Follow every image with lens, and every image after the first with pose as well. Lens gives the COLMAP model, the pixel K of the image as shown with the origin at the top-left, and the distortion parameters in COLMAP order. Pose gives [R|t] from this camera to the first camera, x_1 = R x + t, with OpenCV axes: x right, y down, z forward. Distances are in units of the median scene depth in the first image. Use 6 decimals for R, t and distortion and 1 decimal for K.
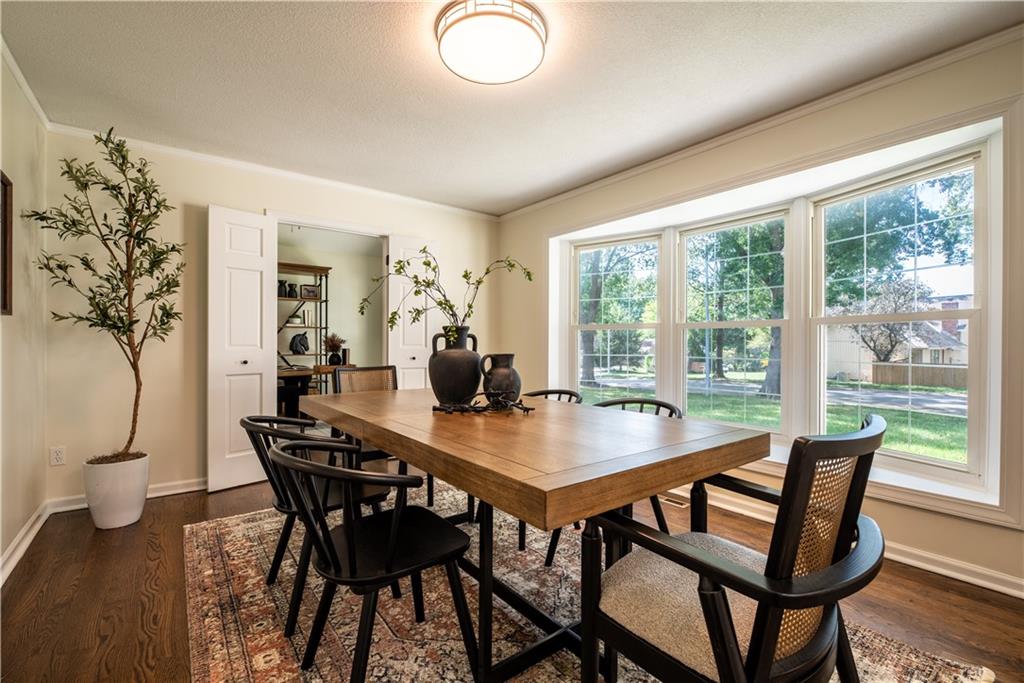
lens RADIAL K [[451.6, 0, 519.7], [0, 451.6, 343.0], [0, 0, 1]] dist [-0.018797, -0.000176]
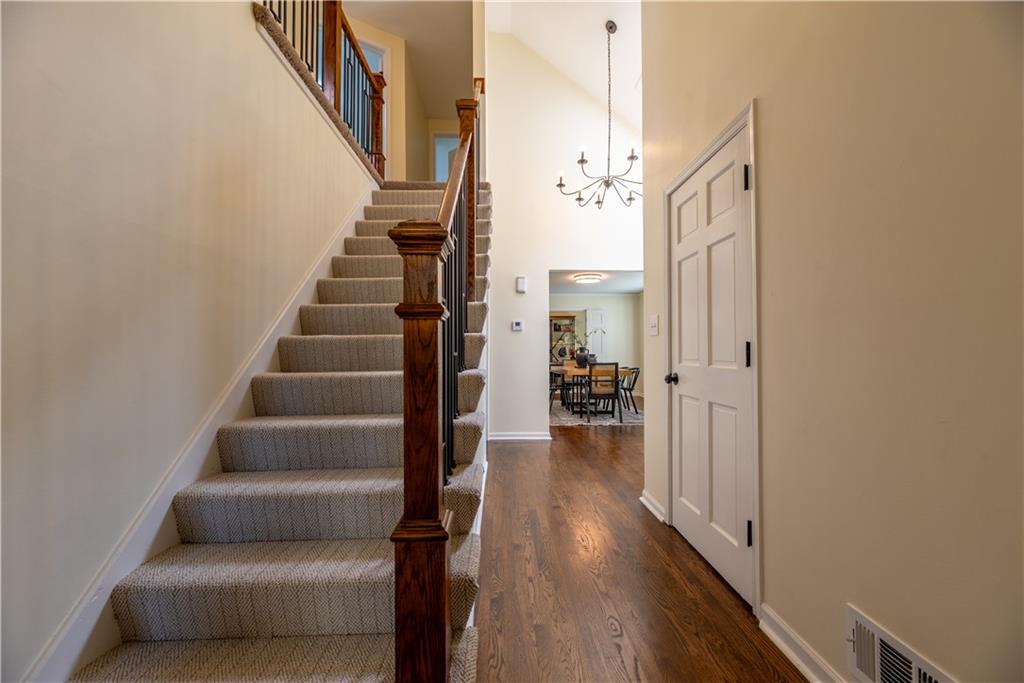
lens RADIAL K [[414.9, 0, 515.0], [0, 414.9, 346.3], [0, 0, 1]] dist [-0.001926, 0.000686]
pose [[0.808483, -0.010880, -0.588420, 0.713652], [0.003913, 0.999906, -0.013112, 0.000435], [0.588507, 0.008298, 0.808449, -1.078809]]
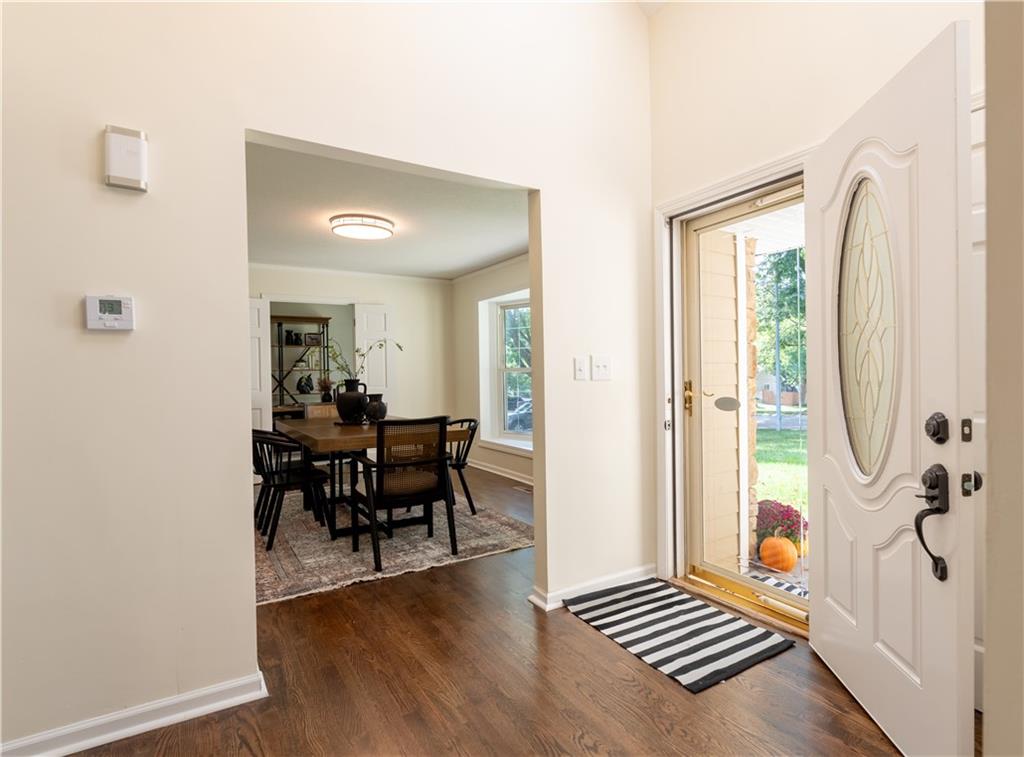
lens RADIAL K [[556.1, 0, 579.5], [0, 556.1, 383.0], [0, 0, 1]] dist [-0.007573, 0.000076]
pose [[0.998235, -0.015869, -0.057235, 0.419720], [0.016897, 0.999704, 0.017517, -0.020951], [0.056940, -0.018453, 0.998207, -0.550904]]
